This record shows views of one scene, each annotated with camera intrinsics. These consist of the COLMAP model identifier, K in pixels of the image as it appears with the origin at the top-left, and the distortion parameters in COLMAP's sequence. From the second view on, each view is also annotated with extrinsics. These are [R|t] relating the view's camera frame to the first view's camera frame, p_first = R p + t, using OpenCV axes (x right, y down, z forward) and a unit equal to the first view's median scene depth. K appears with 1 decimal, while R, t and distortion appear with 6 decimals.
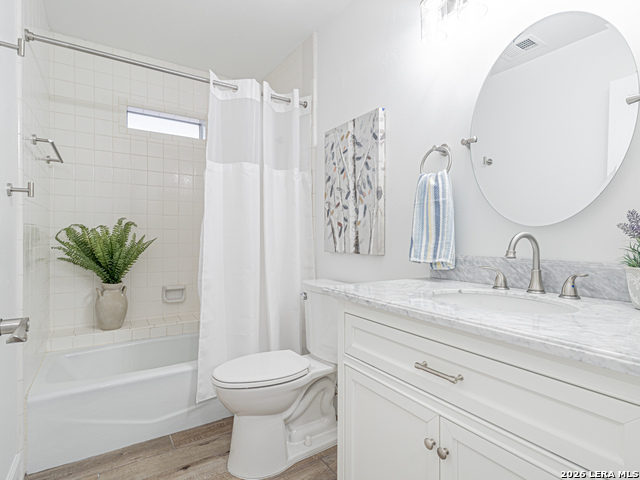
lens RADIAL K [[341.0, 0, 324.0], [0, 341.0, 238.8], [0, 0, 1]] dist [0.003273, 0.003918]
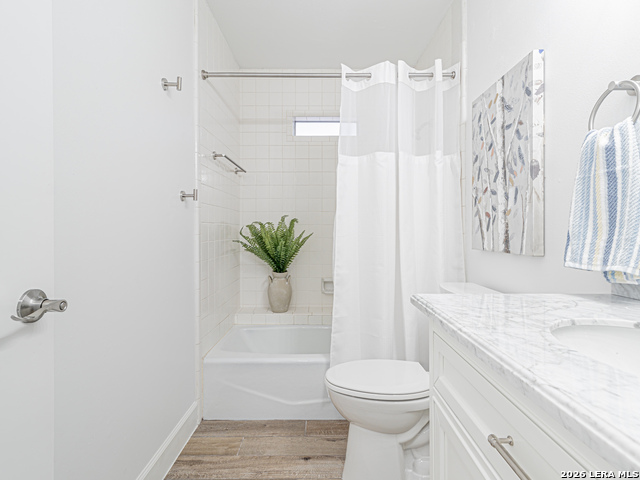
lens RADIAL K [[341.0, 0, 316.7], [0, 341.0, 231.3], [0, 0, 1]] dist [0.003273, 0.003918]
pose [[0.842349, -0.005444, -0.538905, 0.139783], [0.001831, 0.999972, -0.007240, 0.000549], [0.538930, 0.005112, 0.842335, 0.127064]]
